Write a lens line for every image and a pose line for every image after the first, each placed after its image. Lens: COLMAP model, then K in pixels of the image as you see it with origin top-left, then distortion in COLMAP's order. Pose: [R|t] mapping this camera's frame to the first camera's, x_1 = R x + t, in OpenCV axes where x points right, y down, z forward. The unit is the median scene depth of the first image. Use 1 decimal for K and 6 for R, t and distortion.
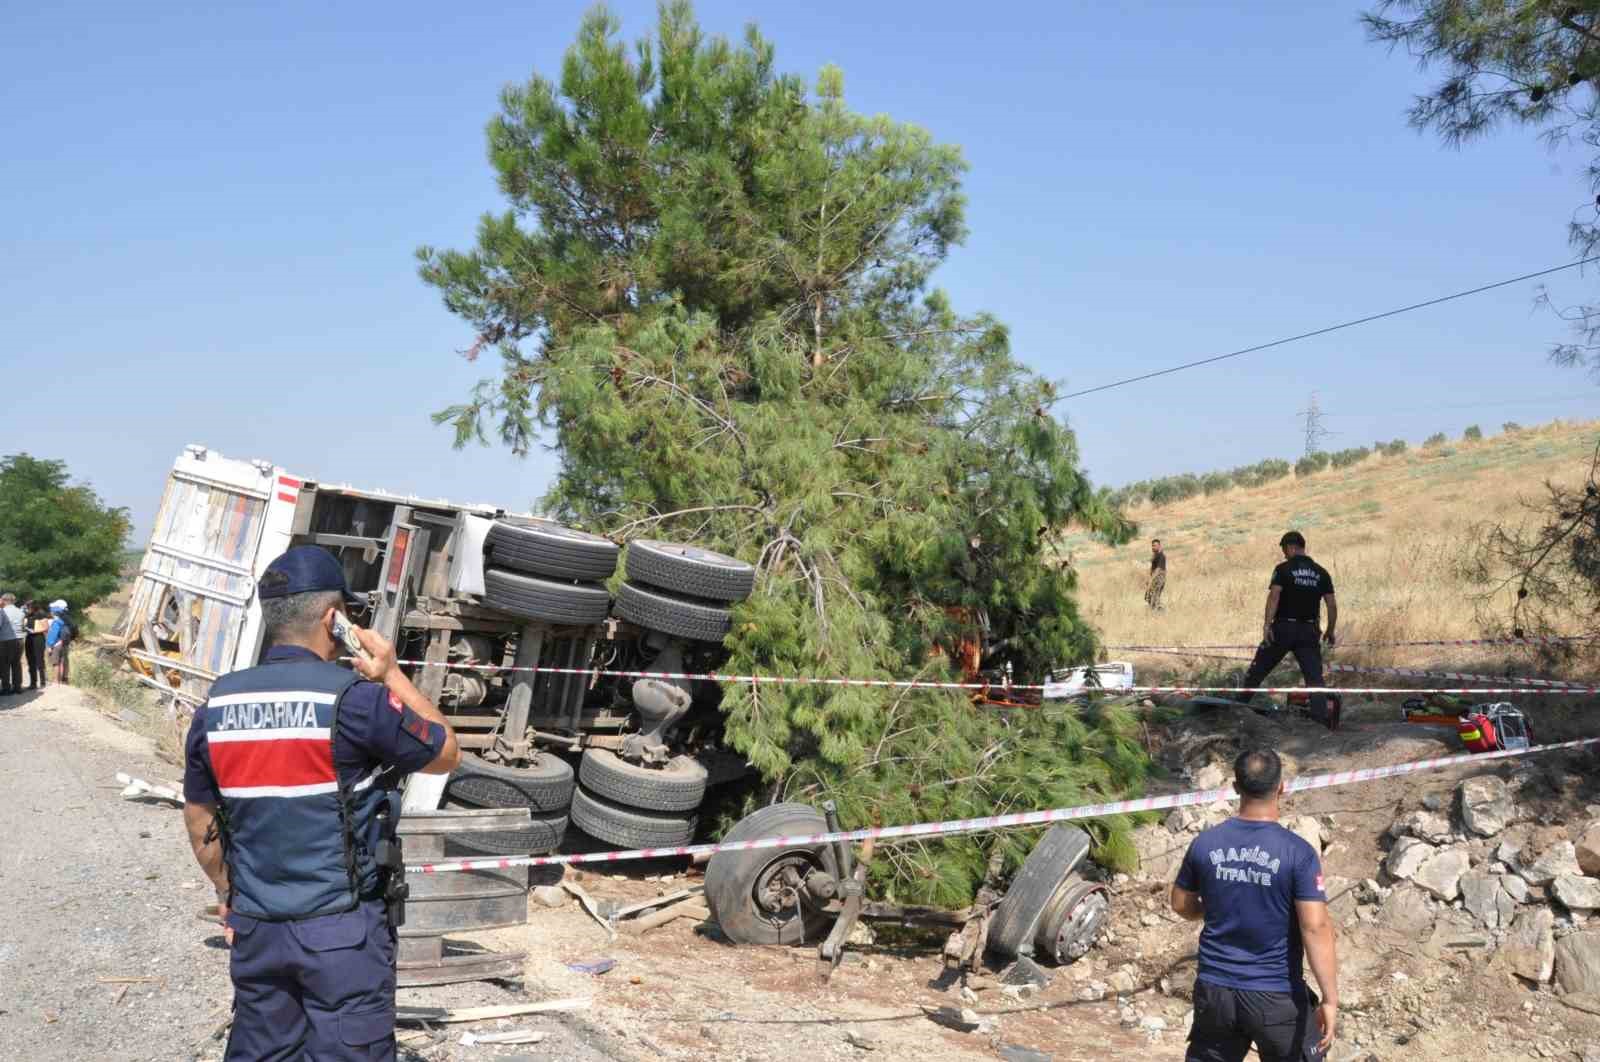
lens RADIAL K [[1188.2, 0, 795.0], [0, 1188.2, 560.4], [0, 0, 1]] dist [-0.154859, 0.107684]
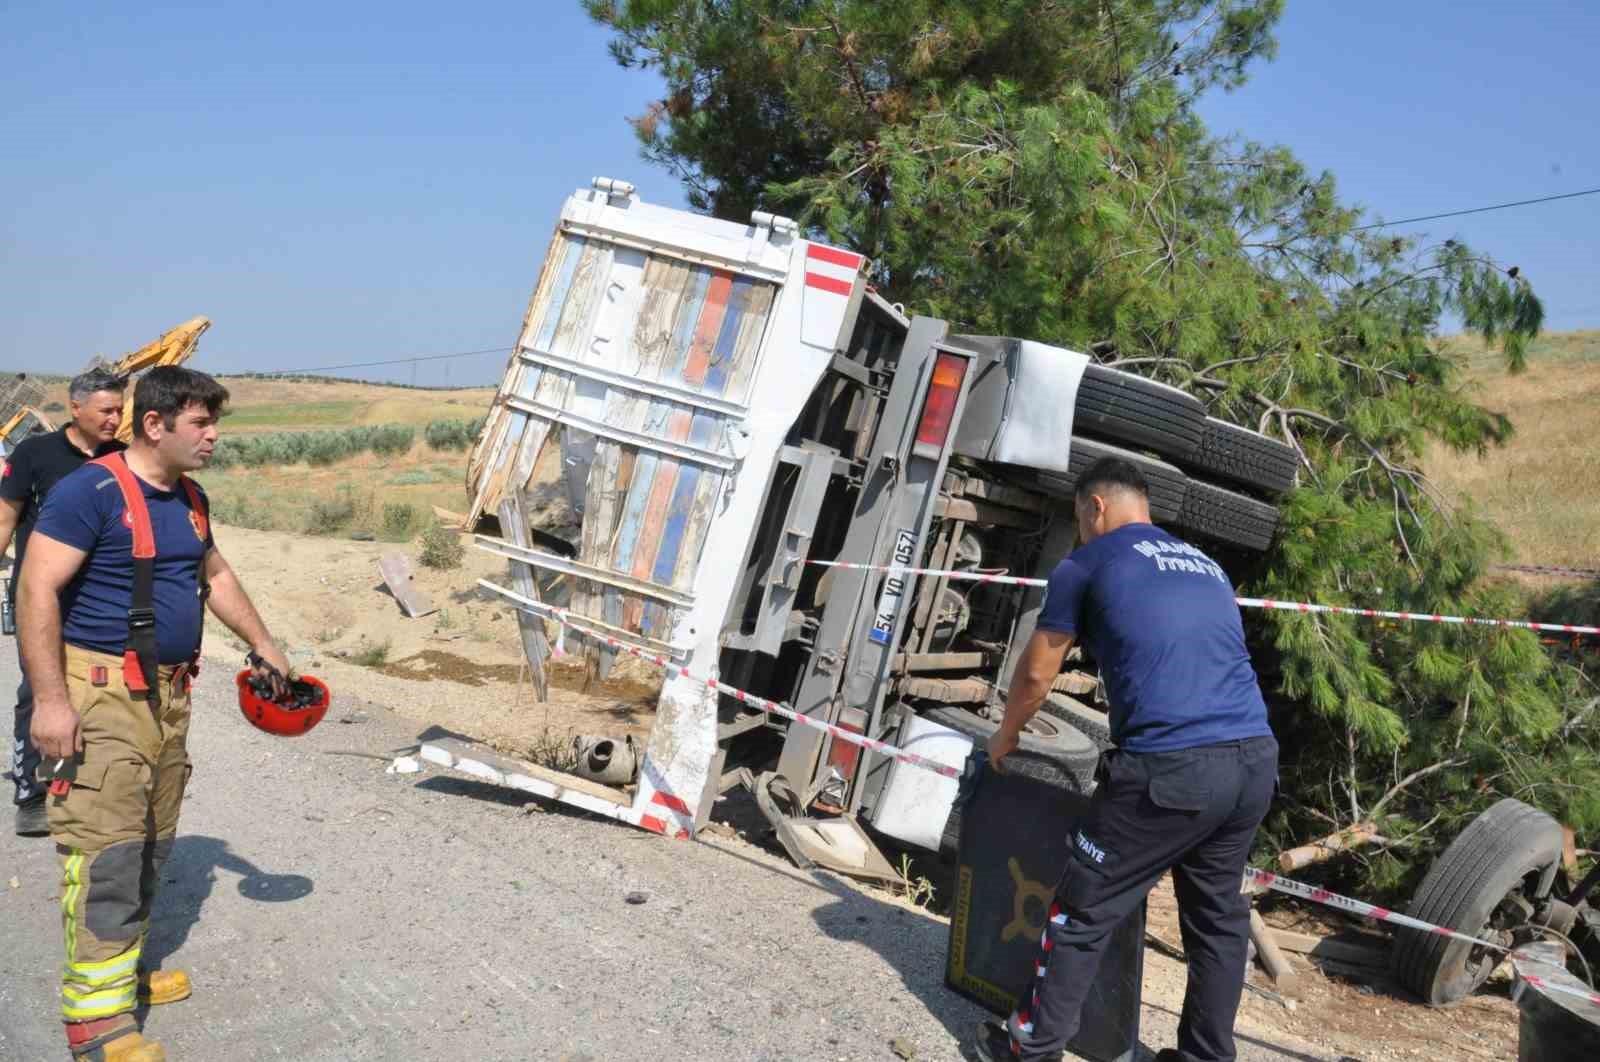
lens RADIAL K [[1189.6, 0, 801.3], [0, 1189.6, 545.9], [0, 0, 1]] dist [-0.155108, 0.105487]
pose [[0.989975, 0.050098, 0.132057, -0.473546], [-0.063834, 0.992742, 0.101920, 0.013281], [-0.125993, -0.109328, 0.985988, 0.384480]]
